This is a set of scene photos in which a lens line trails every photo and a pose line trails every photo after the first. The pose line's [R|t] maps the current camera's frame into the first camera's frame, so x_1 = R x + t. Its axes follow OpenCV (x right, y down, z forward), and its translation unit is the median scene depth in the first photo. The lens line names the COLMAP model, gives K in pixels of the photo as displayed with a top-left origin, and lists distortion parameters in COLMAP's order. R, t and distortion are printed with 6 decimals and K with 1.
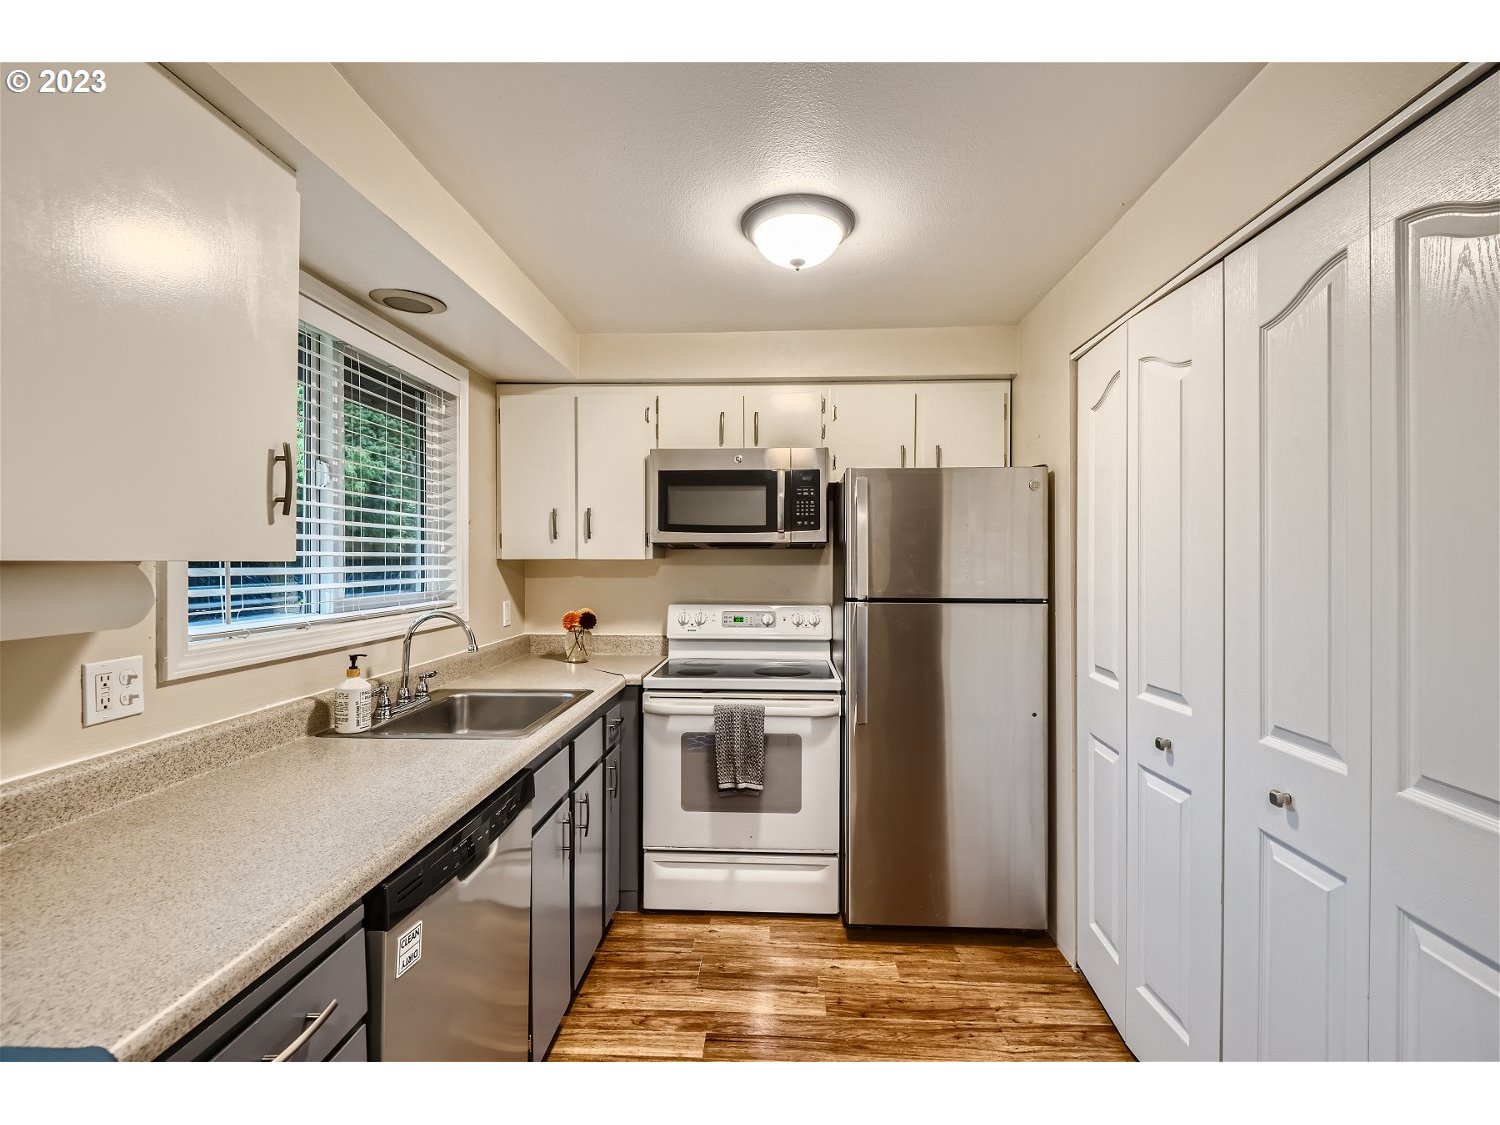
lens RADIAL K [[669.6, 0, 750.5], [0, 669.6, 559.8], [0, 0, 1]] dist [0.000021, -0.019485]
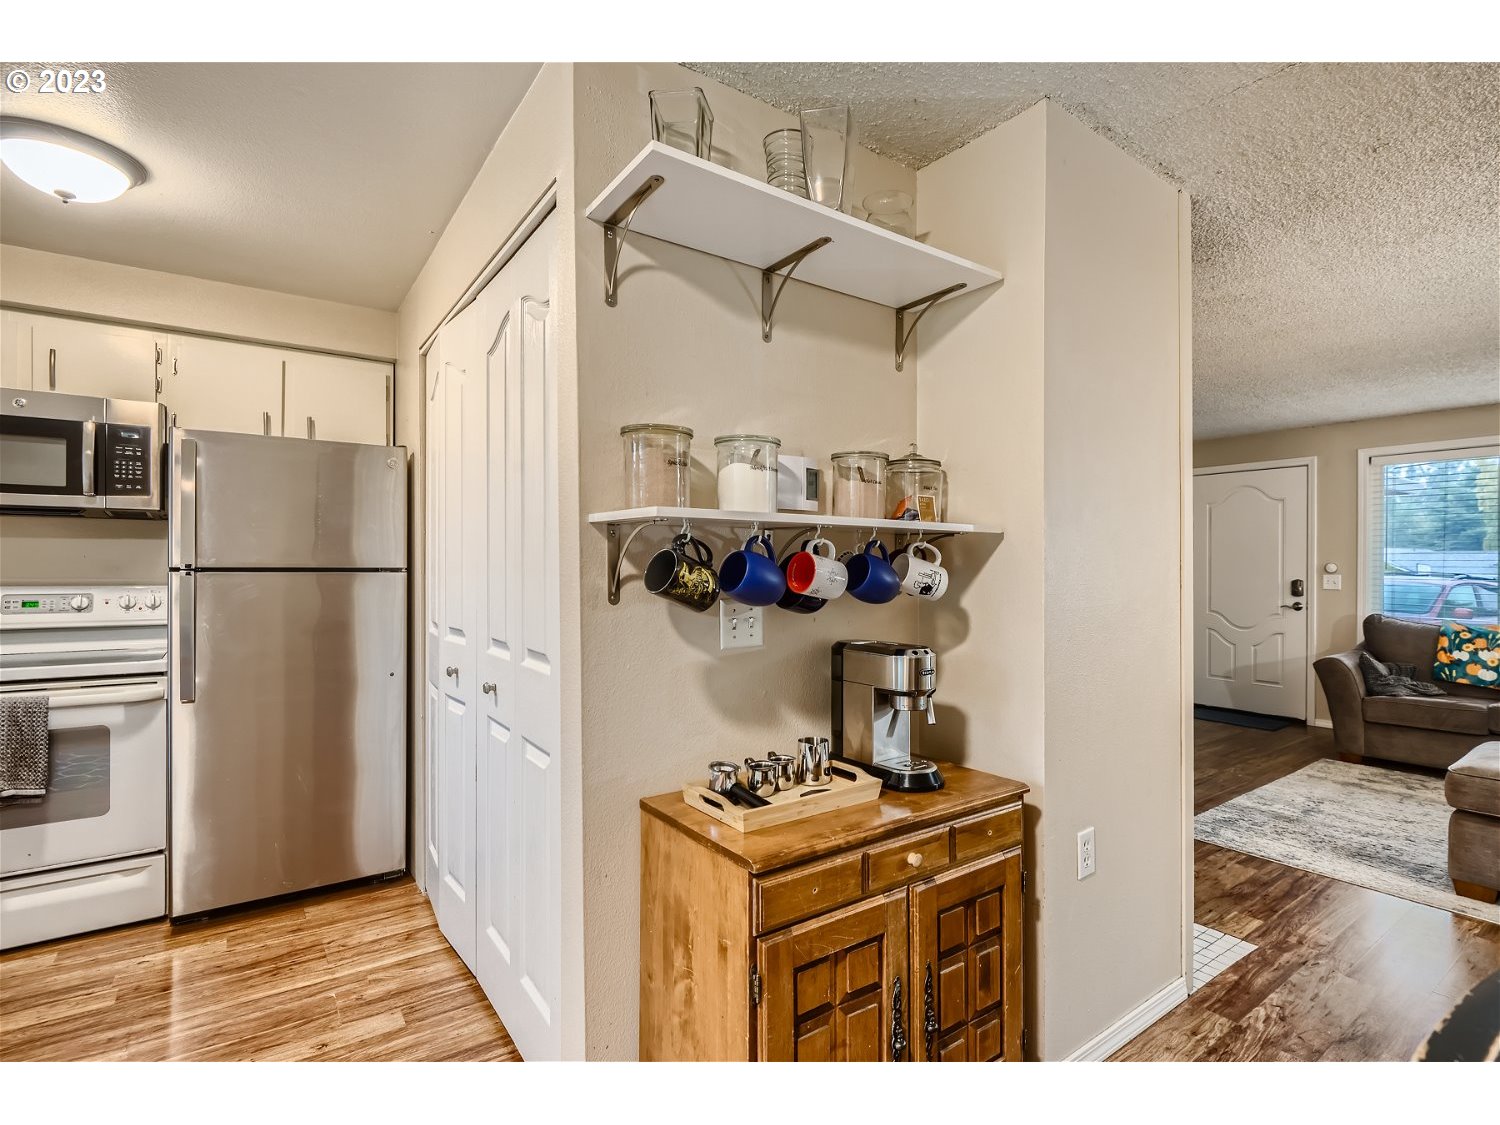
lens RADIAL K [[730.2, 0, 808.3], [0, 730.2, 563.4], [0, 0, 1]] dist [-0.000812, -0.008797]
pose [[0.754874, 0.001856, 0.655867, 0.145584], [-0.002783, 0.999996, 0.000373, 0.045807], [-0.655864, -0.002107, 0.754876, -0.318865]]
